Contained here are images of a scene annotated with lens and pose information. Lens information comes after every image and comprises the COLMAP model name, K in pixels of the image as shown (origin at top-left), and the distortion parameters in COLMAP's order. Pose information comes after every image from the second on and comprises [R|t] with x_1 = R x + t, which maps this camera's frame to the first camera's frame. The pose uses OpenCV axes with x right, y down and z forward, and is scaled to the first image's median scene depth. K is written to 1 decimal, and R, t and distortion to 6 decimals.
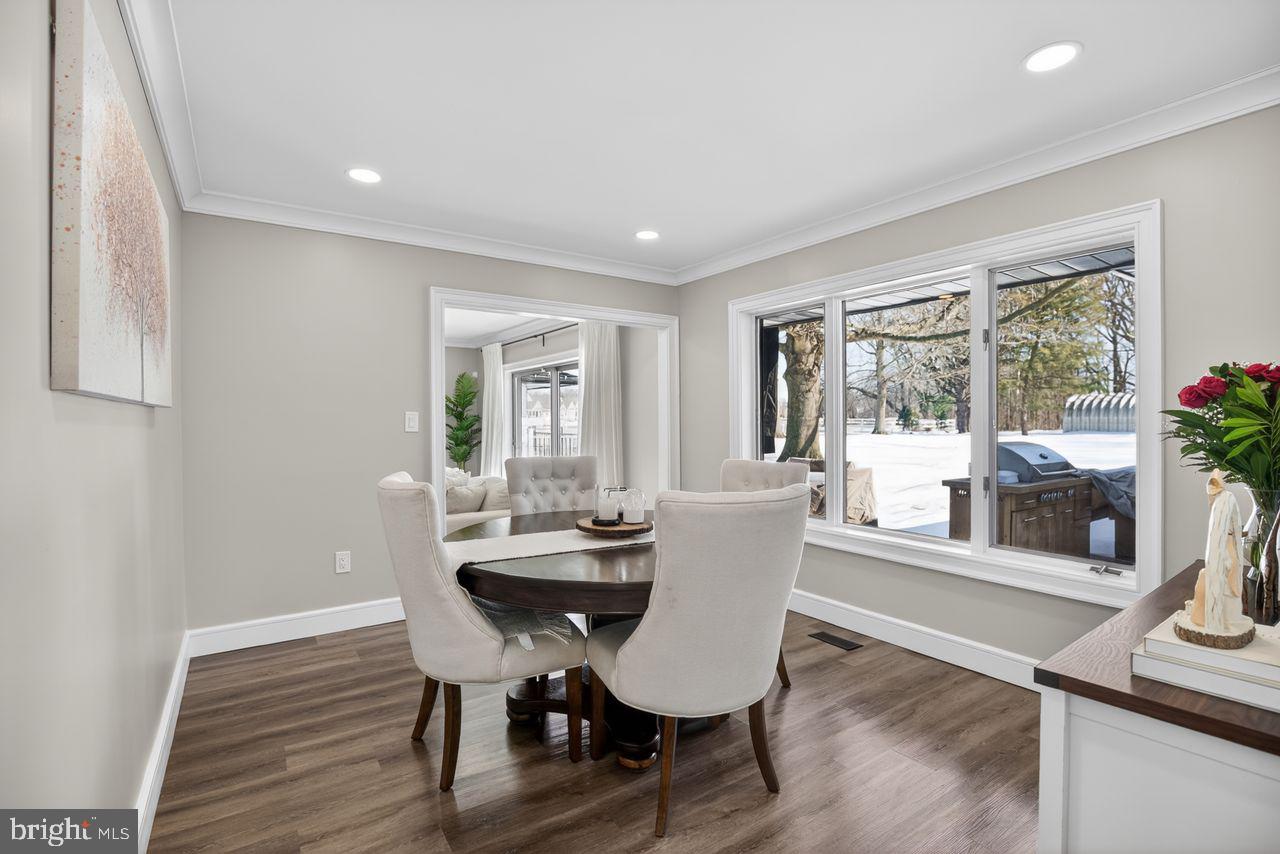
lens RADIAL K [[590.0, 0, 640.9], [0, 590.0, 418.0], [0, 0, 1]] dist [-0.030225, -0.000023]
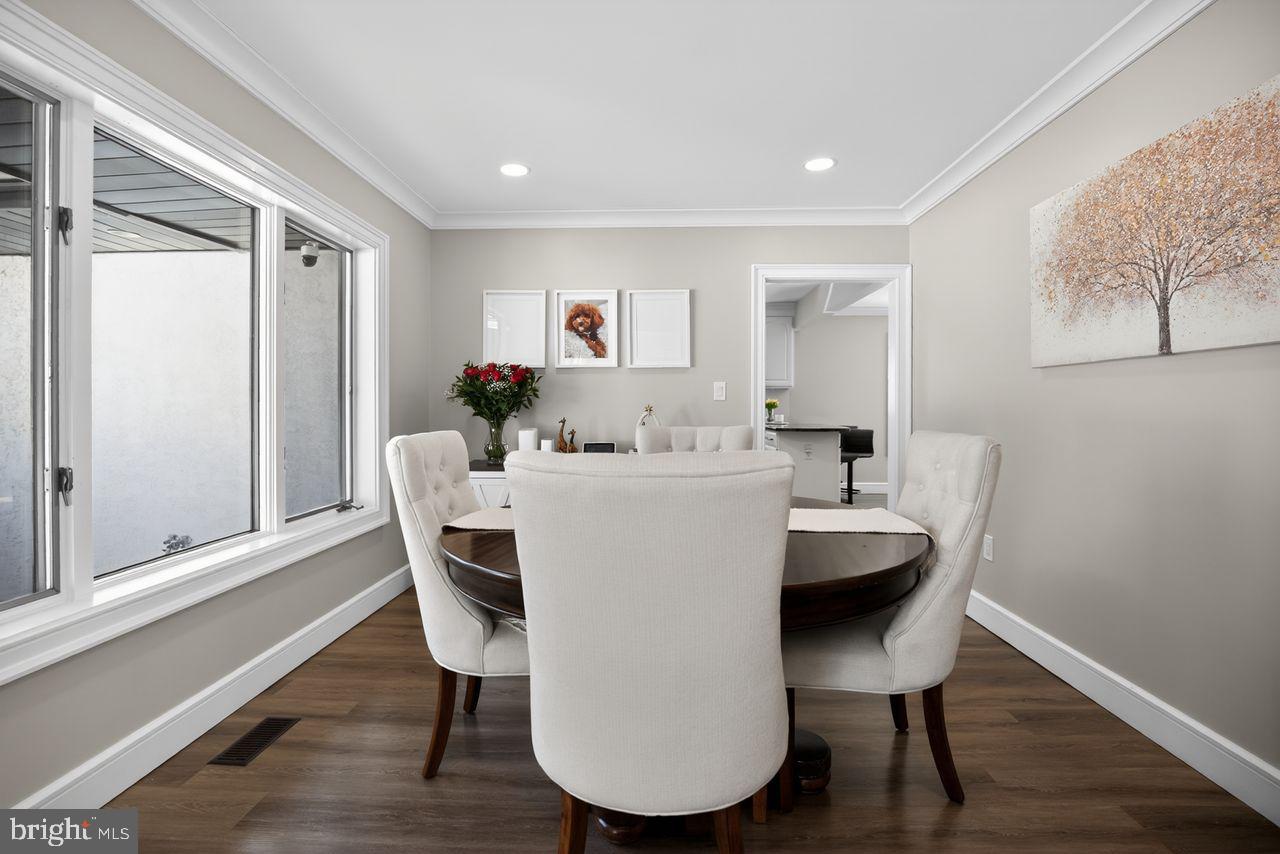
lens RADIAL K [[590.0, 0, 640.9], [0, 590.0, 418.0], [0, 0, 1]] dist [-0.030225, -0.000023]
pose [[-0.808625, -0.002693, 0.588318, -0.389833], [0.001700, 0.999975, 0.006913, 0.054329], [-0.588322, 0.006590, -0.808600, 1.450377]]
